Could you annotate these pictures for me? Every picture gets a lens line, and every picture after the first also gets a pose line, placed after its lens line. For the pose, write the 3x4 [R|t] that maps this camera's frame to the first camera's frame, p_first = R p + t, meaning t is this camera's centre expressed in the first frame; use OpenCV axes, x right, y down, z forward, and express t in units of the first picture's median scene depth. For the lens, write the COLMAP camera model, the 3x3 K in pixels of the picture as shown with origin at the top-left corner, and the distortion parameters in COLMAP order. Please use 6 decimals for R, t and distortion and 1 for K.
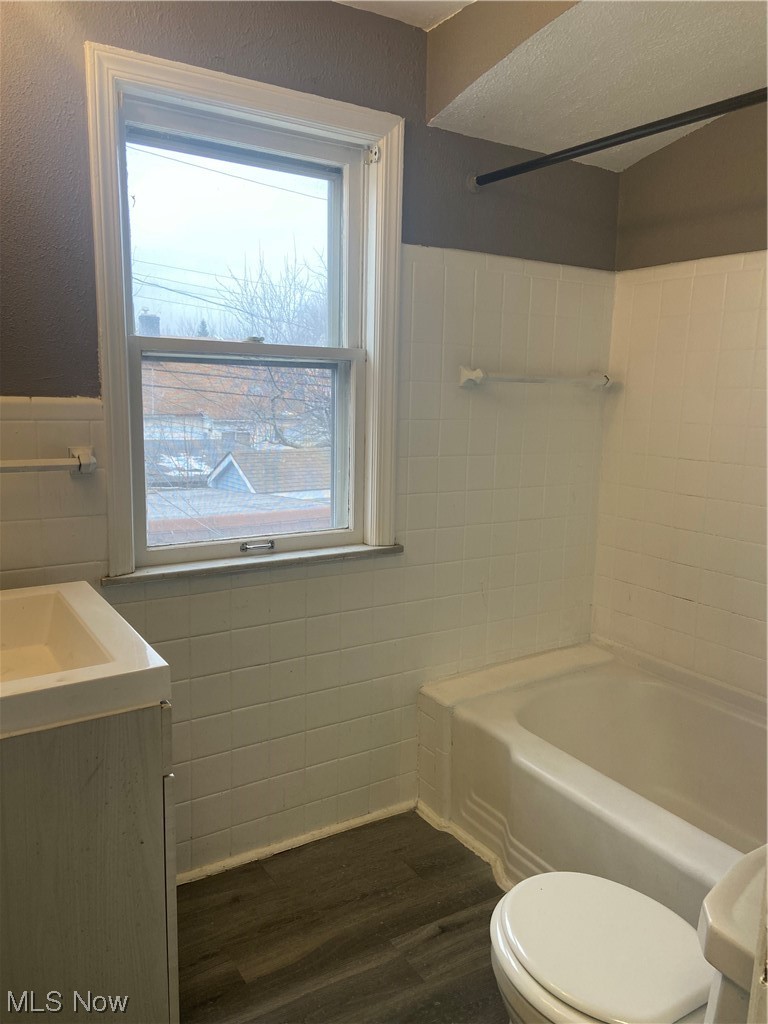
lens RADIAL K [[771.9, 0, 382.2], [0, 771.9, 502.1], [0, 0, 1]] dist [0.096042, -0.123251]
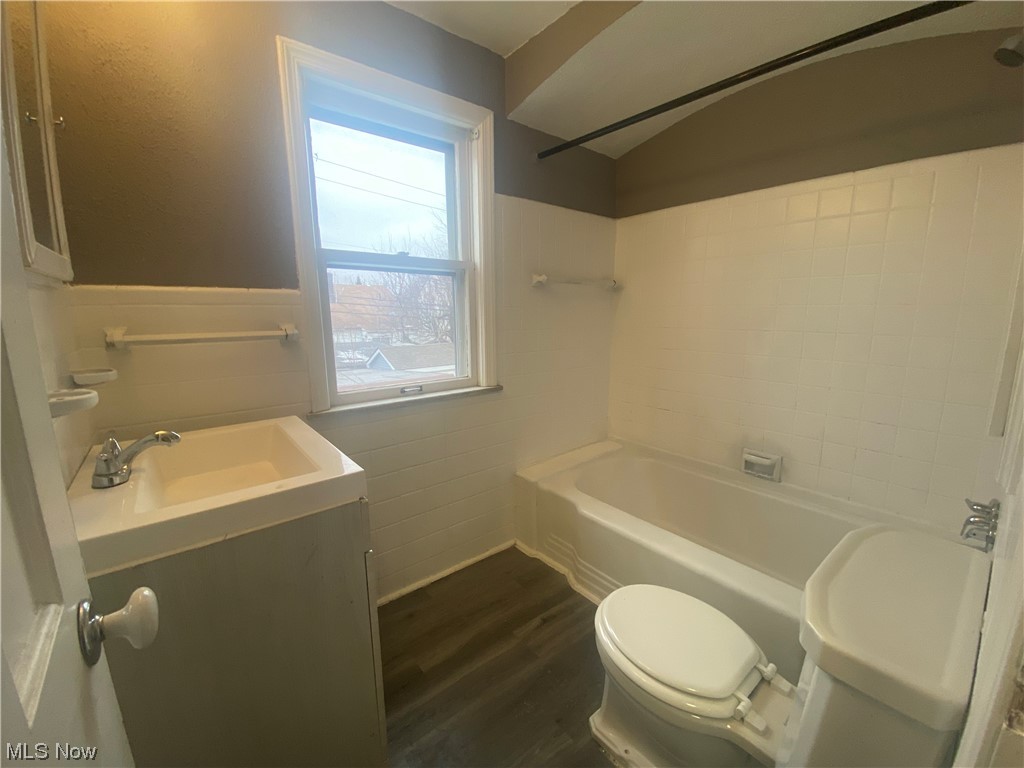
lens RADIAL K [[413.5, 0, 510.8], [0, 413.5, 383.4], [0, 0, 1]] dist [0.035982, -0.037937]
pose [[0.992438, -0.047657, 0.113114, -0.056193], [0.044821, 0.998617, 0.027488, 0.030209], [-0.114268, -0.022210, 0.993202, 0.154392]]
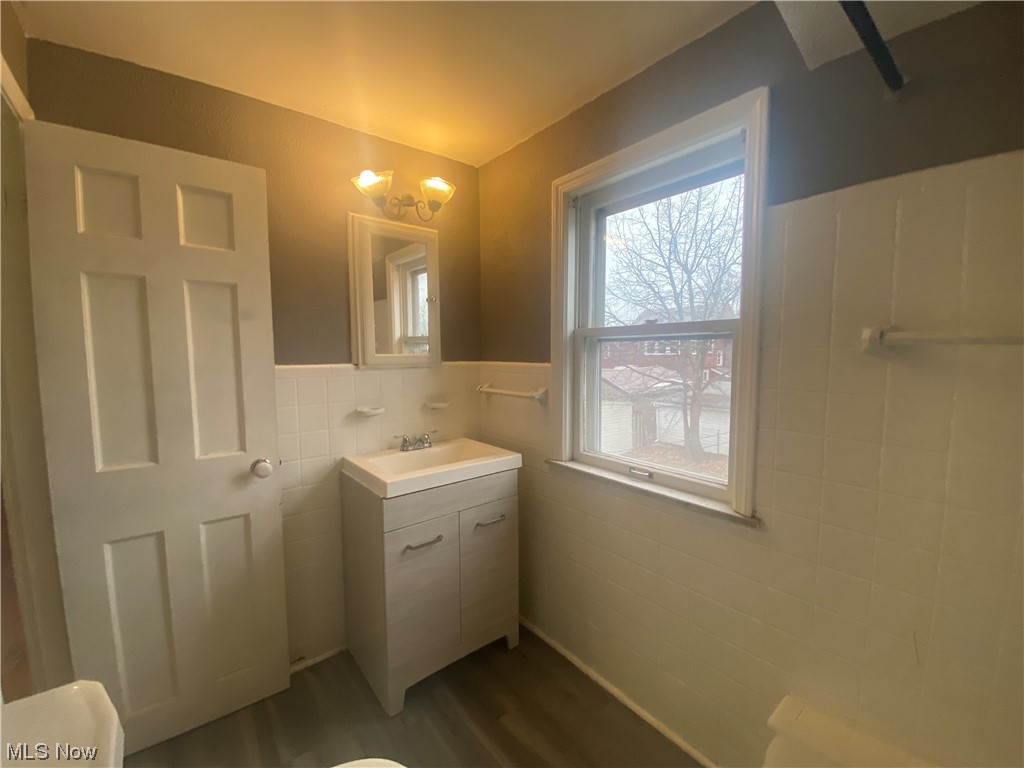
lens RADIAL K [[413.5, 0, 510.8], [0, 413.5, 383.4], [0, 0, 1]] dist [0.035982, -0.037937]
pose [[0.110740, 0.051242, -0.992528, 0.506132], [-0.138534, 0.989716, 0.035640, -0.088786], [0.984147, 0.133552, 0.116700, 0.650028]]
